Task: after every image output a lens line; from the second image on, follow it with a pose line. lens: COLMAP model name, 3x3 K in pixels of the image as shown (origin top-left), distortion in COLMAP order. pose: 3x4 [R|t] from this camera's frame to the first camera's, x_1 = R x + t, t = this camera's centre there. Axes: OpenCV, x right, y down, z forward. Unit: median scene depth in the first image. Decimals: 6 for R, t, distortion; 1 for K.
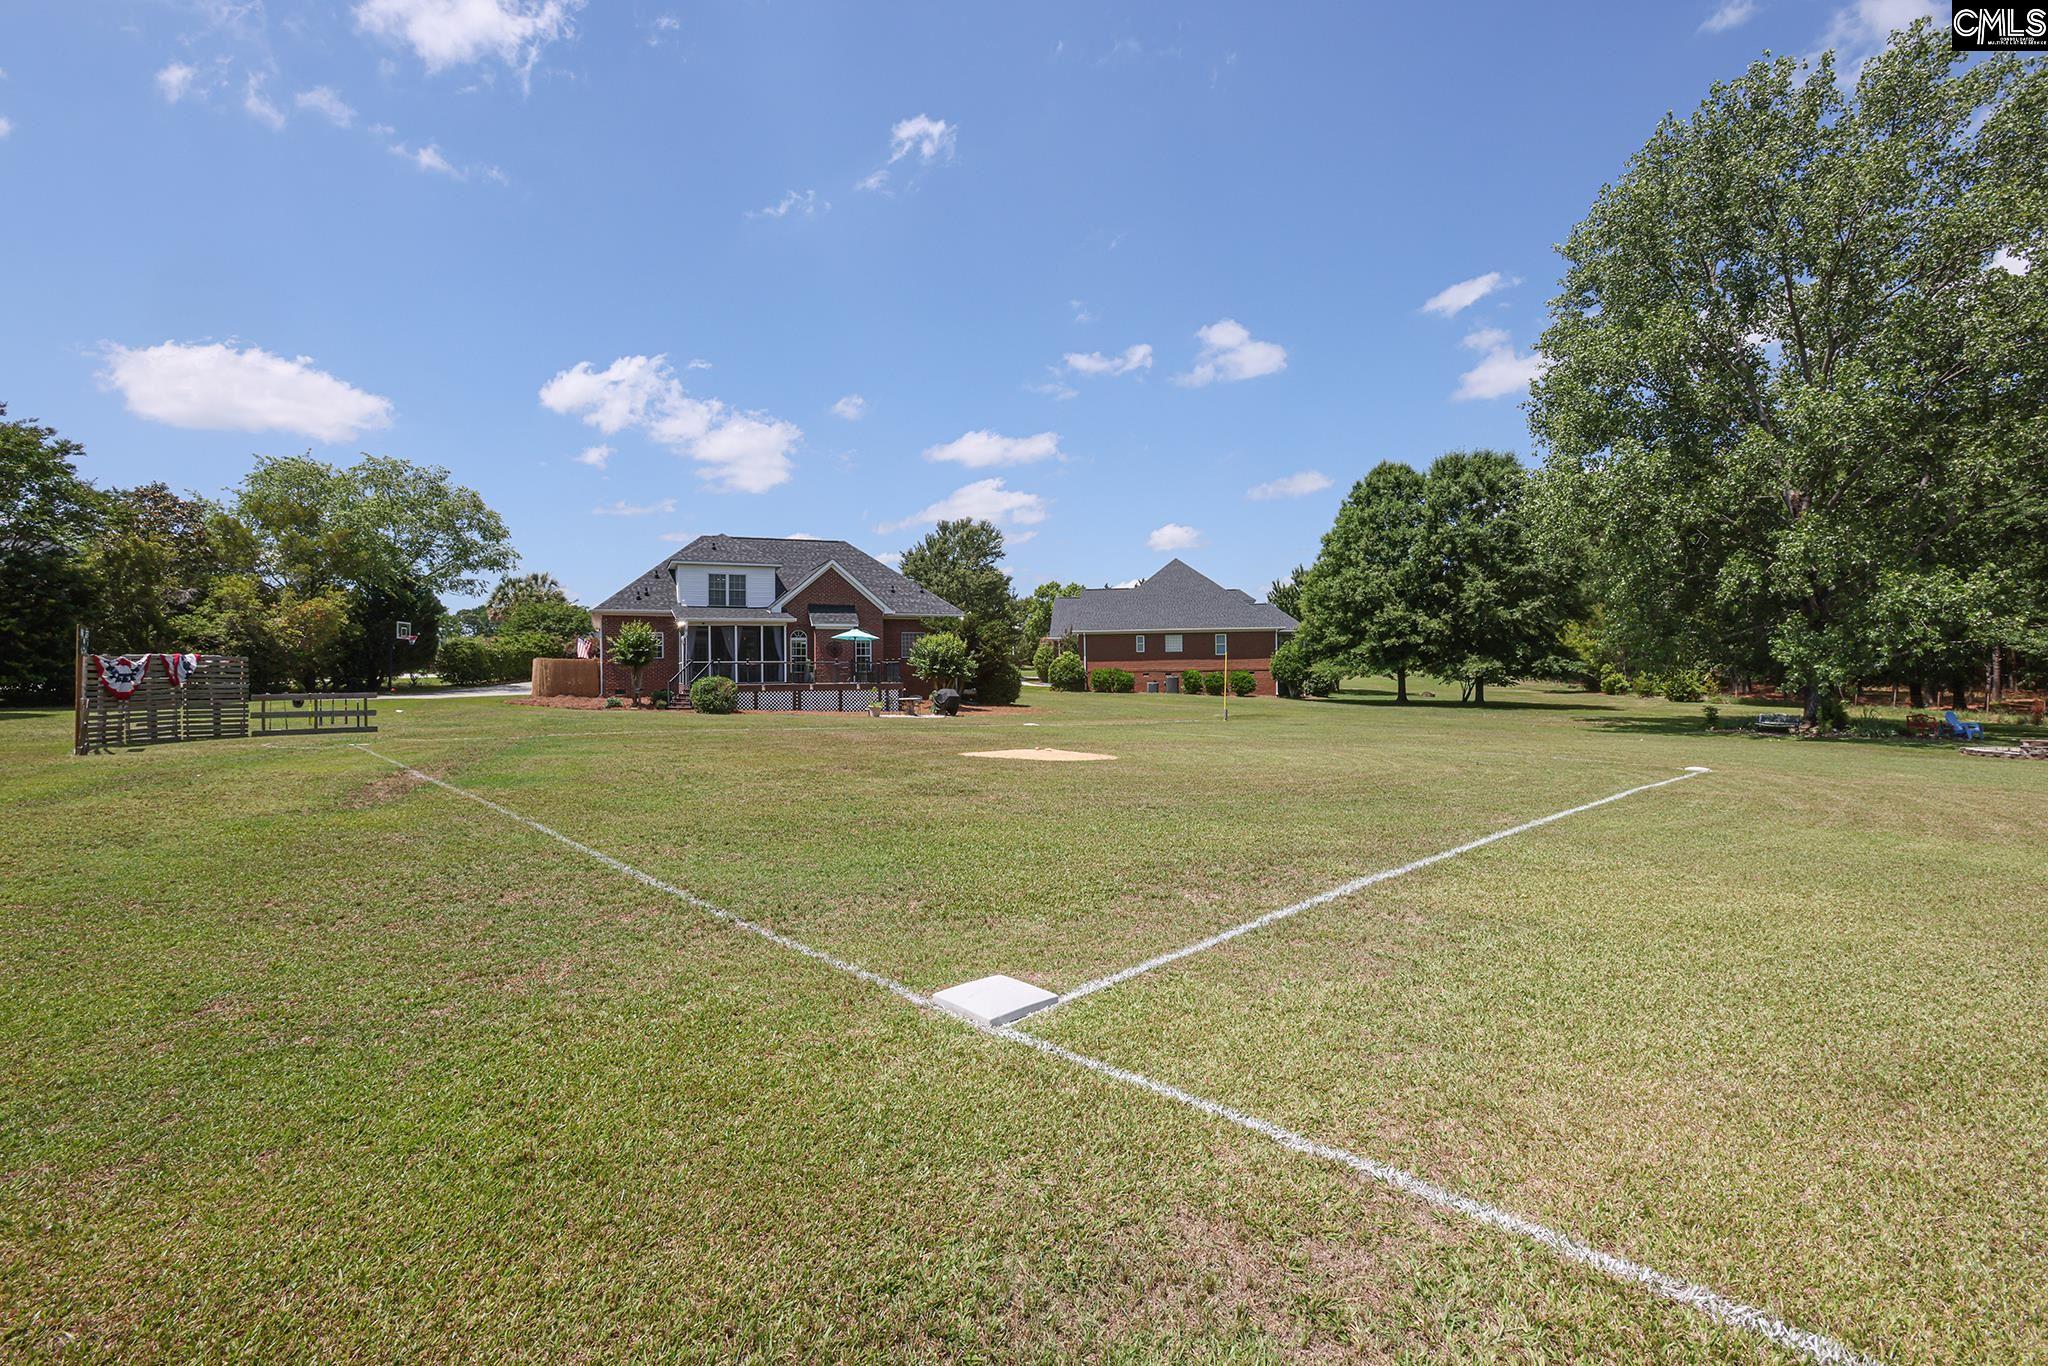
lens RADIAL K [[945.6, 0, 1018.6], [0, 945.6, 683.2], [0, 0, 1]] dist [-0.019873, -0.000194]
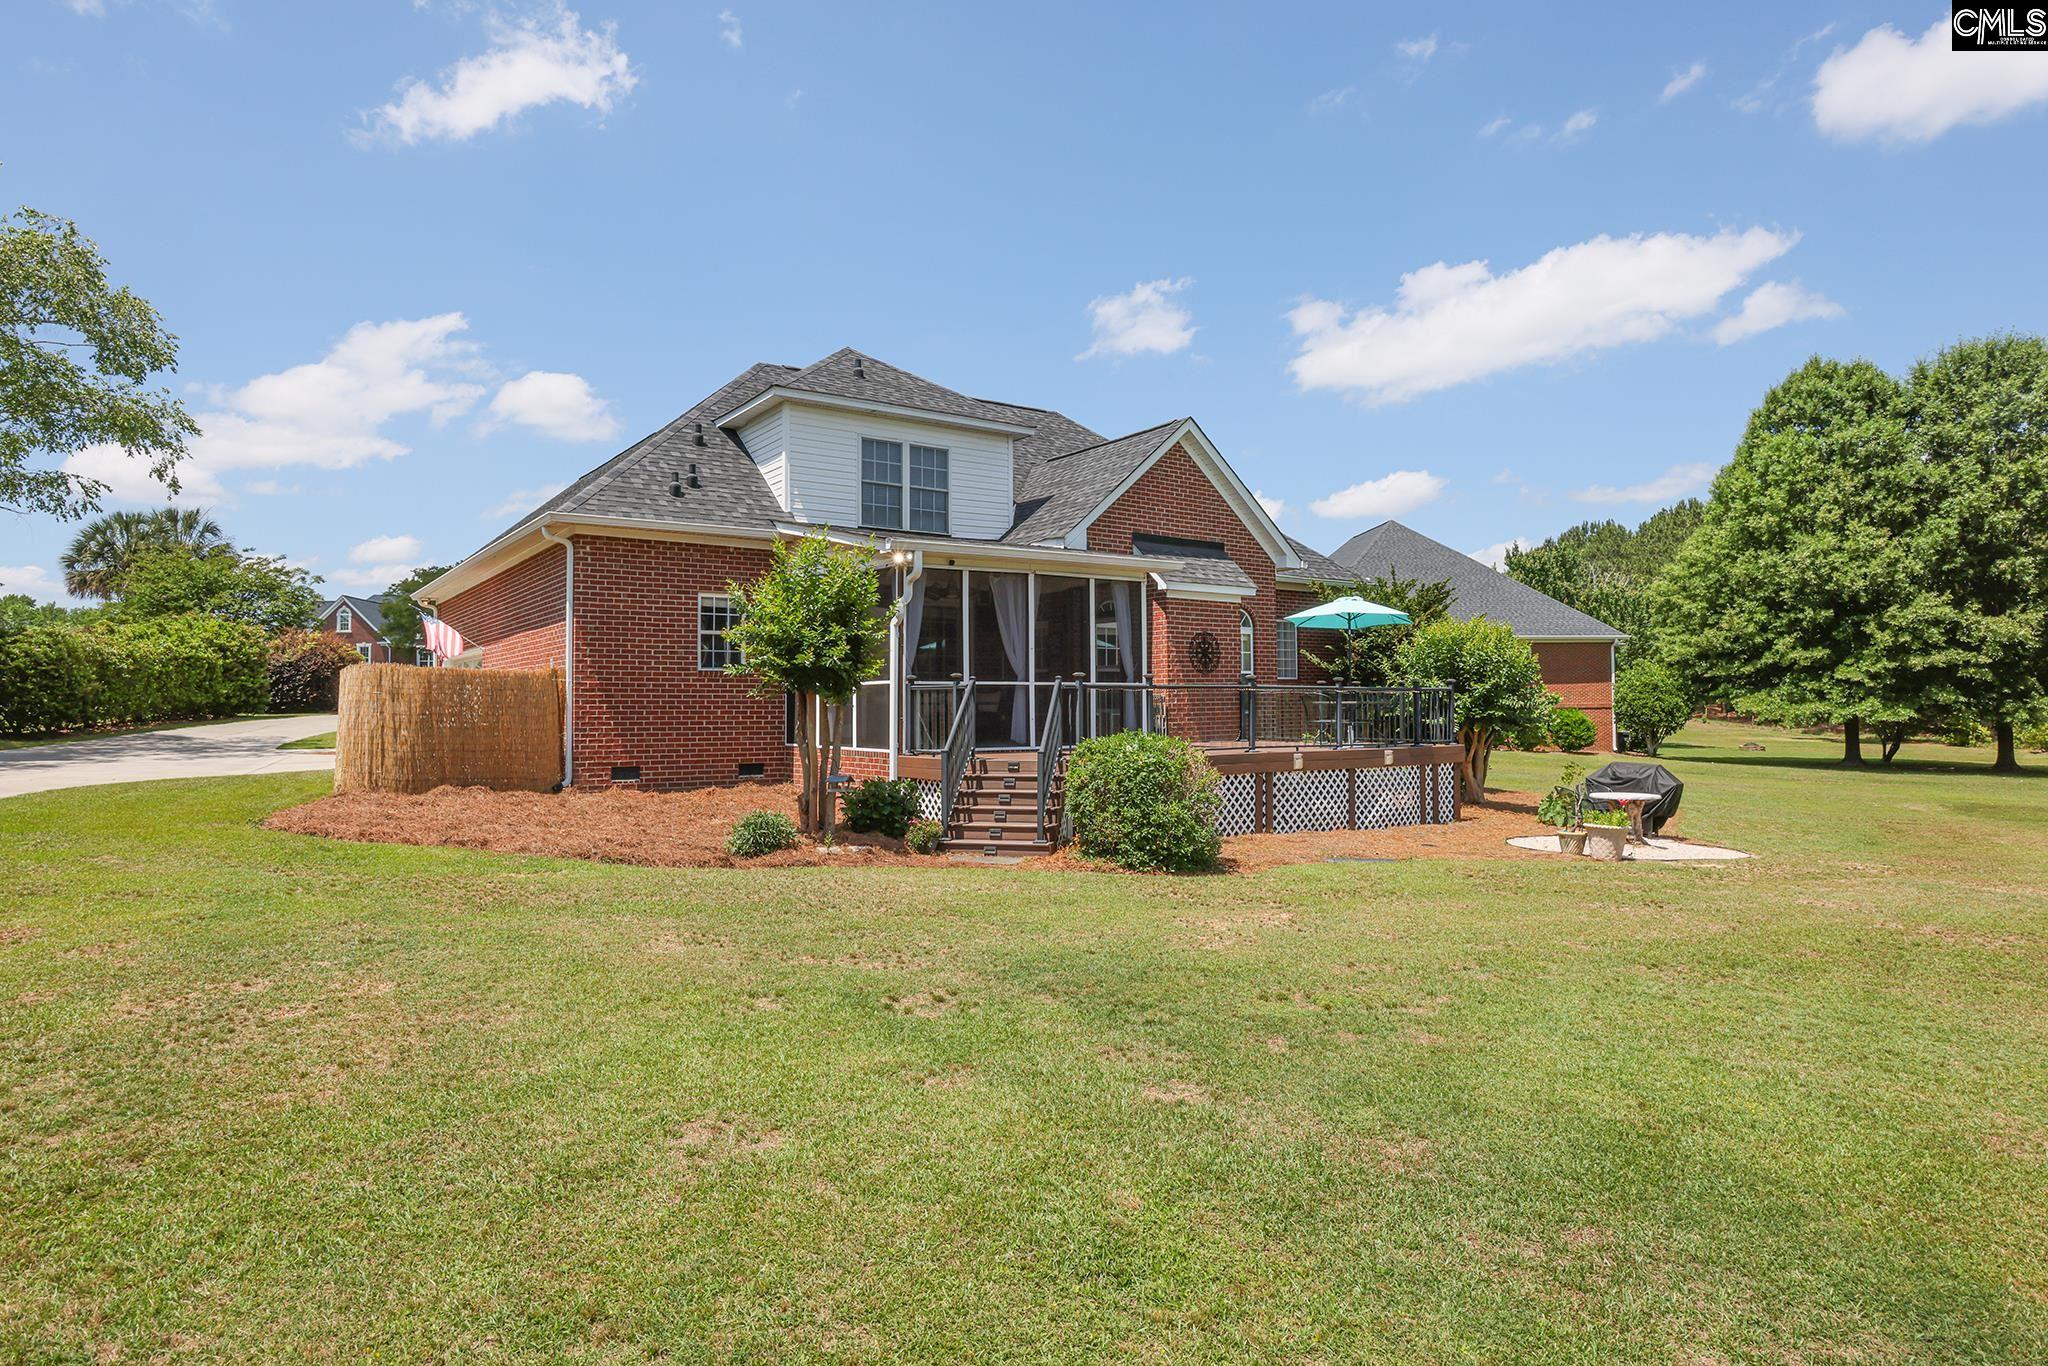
lens RADIAL K [[1157.1, 0, 1028.0], [0, 1157.1, 693.8], [0, 0, 1]] dist [-0.018685, 0.000026]
pose [[0.977367, 0.008219, 0.211392, -0.292115], [-0.003870, 0.999772, -0.020980, -0.007587], [-0.211517, 0.019687, 0.977176, 0.456179]]
